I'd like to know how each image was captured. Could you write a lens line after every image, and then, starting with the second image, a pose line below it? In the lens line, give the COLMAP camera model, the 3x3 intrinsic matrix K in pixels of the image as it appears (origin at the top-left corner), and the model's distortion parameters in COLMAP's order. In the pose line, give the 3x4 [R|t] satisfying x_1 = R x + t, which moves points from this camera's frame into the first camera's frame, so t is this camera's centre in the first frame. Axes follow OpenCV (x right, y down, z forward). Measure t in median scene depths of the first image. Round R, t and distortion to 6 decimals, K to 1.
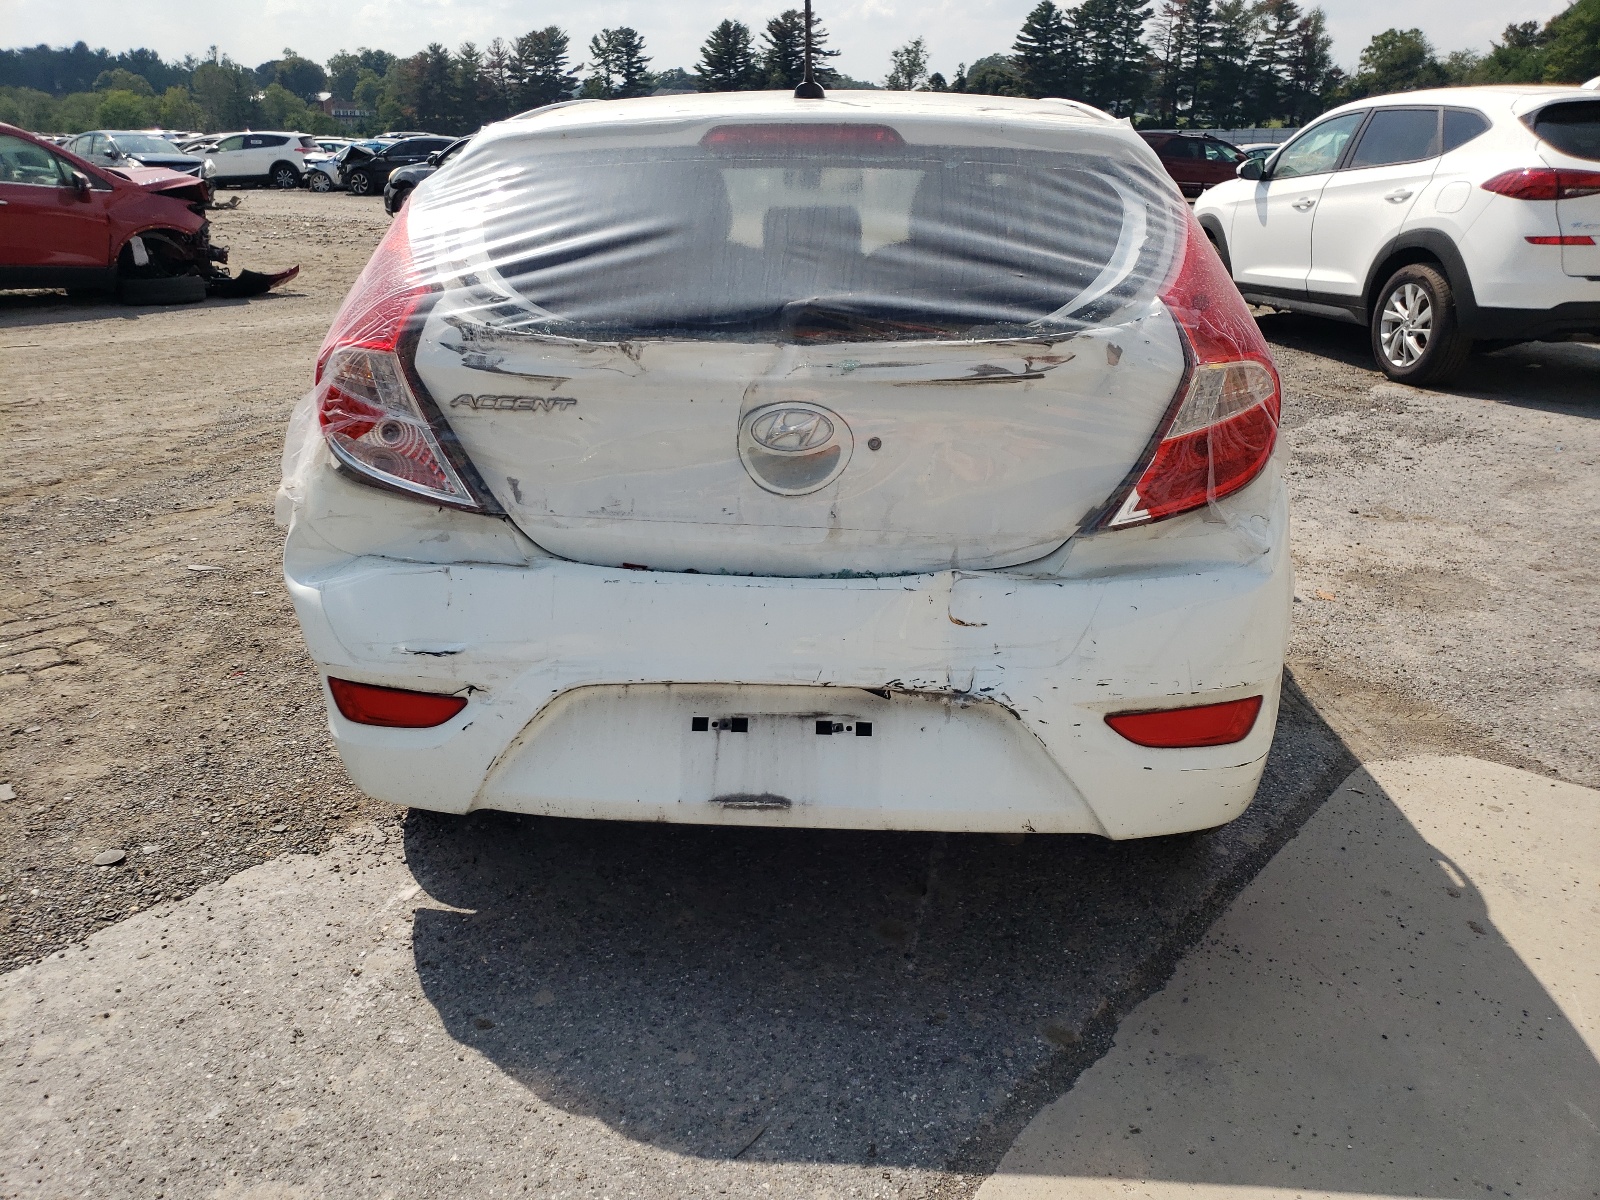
lens RADIAL K [[1236.9, 0, 799.6], [0, 1236.9, 602.5], [0, 0, 1]] dist [0.003543, 0.006936]
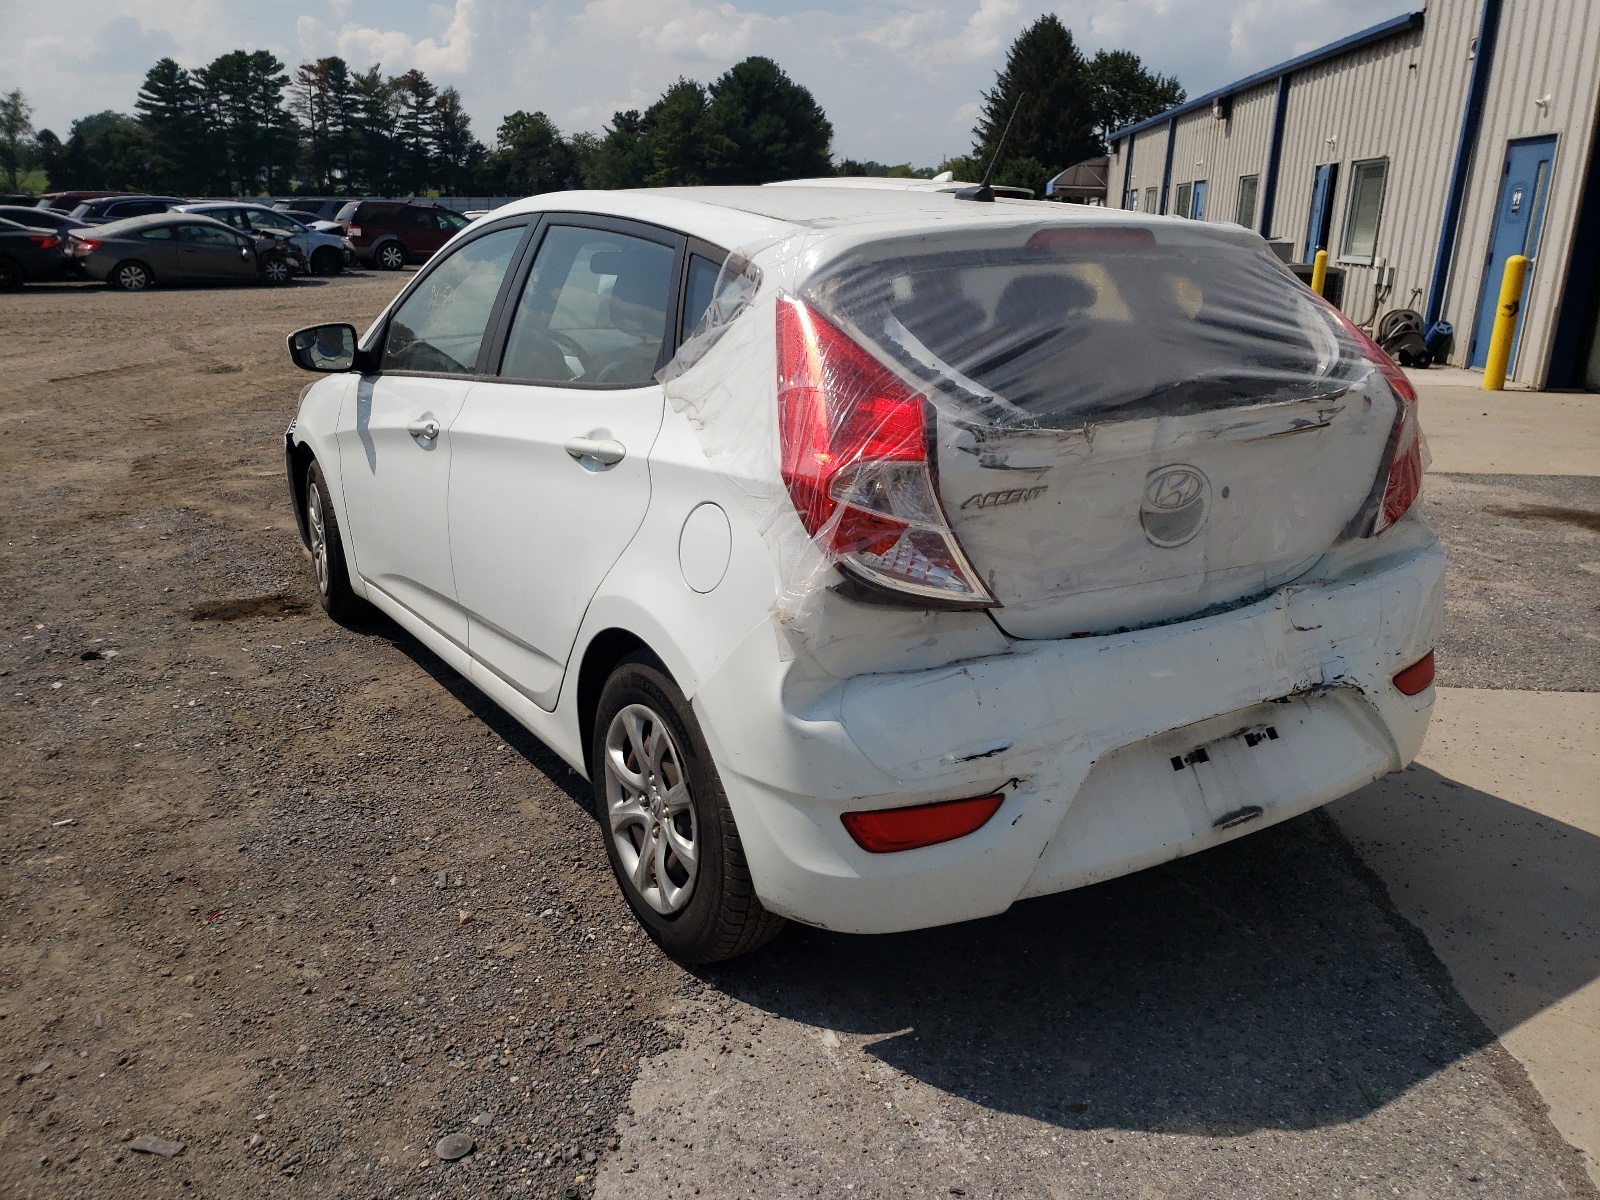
lens RADIAL K [[1235.3, 0, 800.8], [0, 1235.3, 614.7], [0, 0, 1]] dist [-0.077009, 0.119940]
pose [[0.813392, -0.169773, 0.556391, -0.938514], [0.189520, 0.981620, 0.022463, -0.119003], [-0.549978, 0.087176, 0.830617, 0.270942]]
